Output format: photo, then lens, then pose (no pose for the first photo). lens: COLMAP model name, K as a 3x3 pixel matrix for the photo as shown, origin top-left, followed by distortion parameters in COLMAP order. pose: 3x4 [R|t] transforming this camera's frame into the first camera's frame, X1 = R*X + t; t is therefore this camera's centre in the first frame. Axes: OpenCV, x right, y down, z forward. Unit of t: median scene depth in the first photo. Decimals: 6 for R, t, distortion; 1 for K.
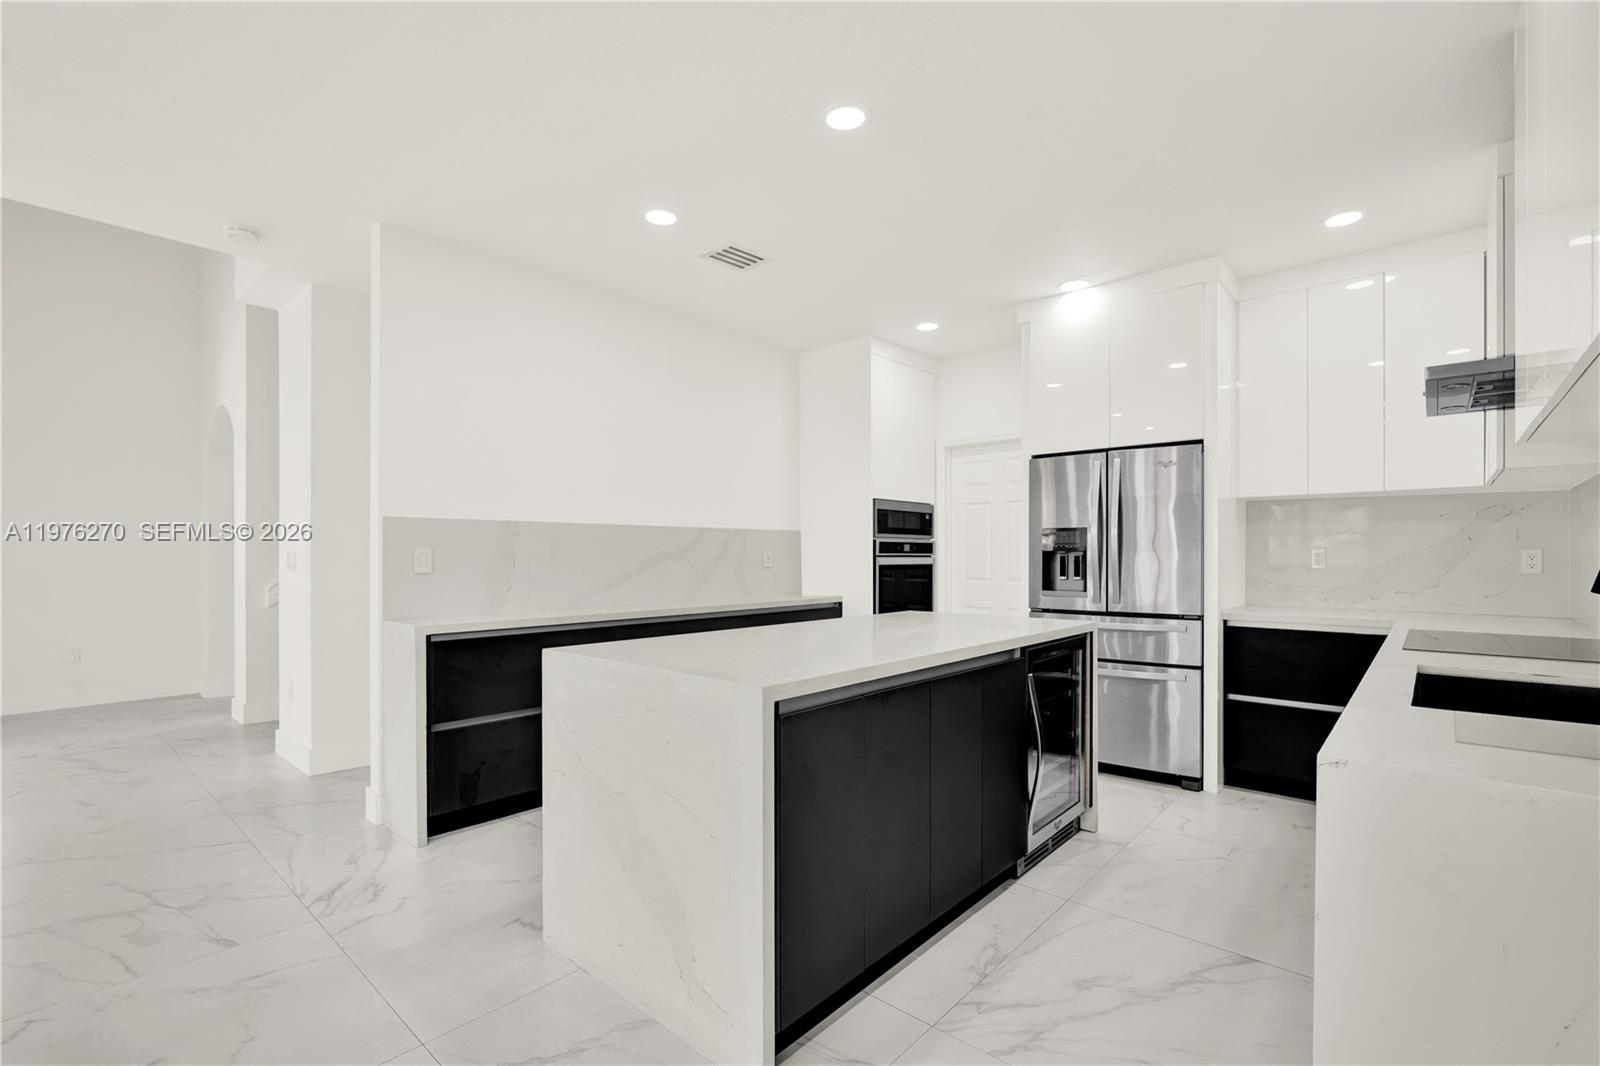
lens RADIAL K [[713.8, 0, 803.8], [0, 713.8, 544.9], [0, 0, 1]] dist [-0.001532, 0.000269]
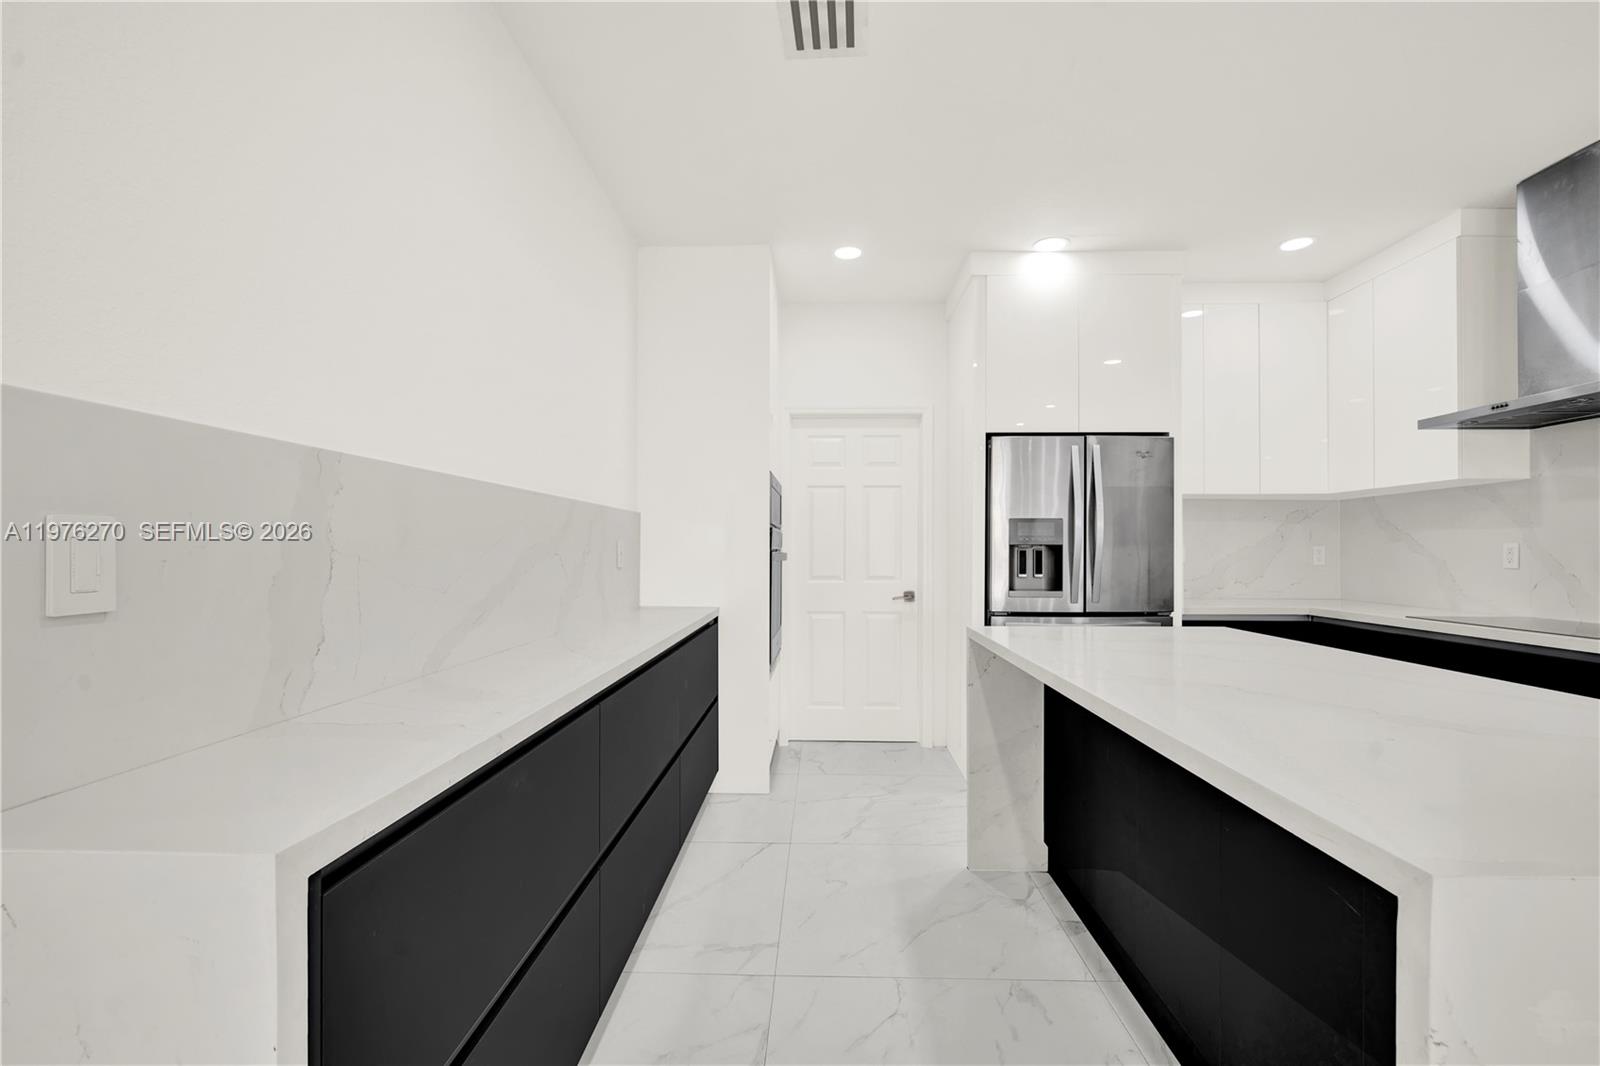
lens RADIAL K [[713.8, 0, 803.8], [0, 713.8, 544.9], [0, 0, 1]] dist [-0.001532, 0.000269]
pose [[0.768708, 0.005615, 0.639575, -0.430388], [-0.012598, 0.999900, 0.006363, 0.006550], [-0.639475, -0.012948, 0.768703, 0.527174]]
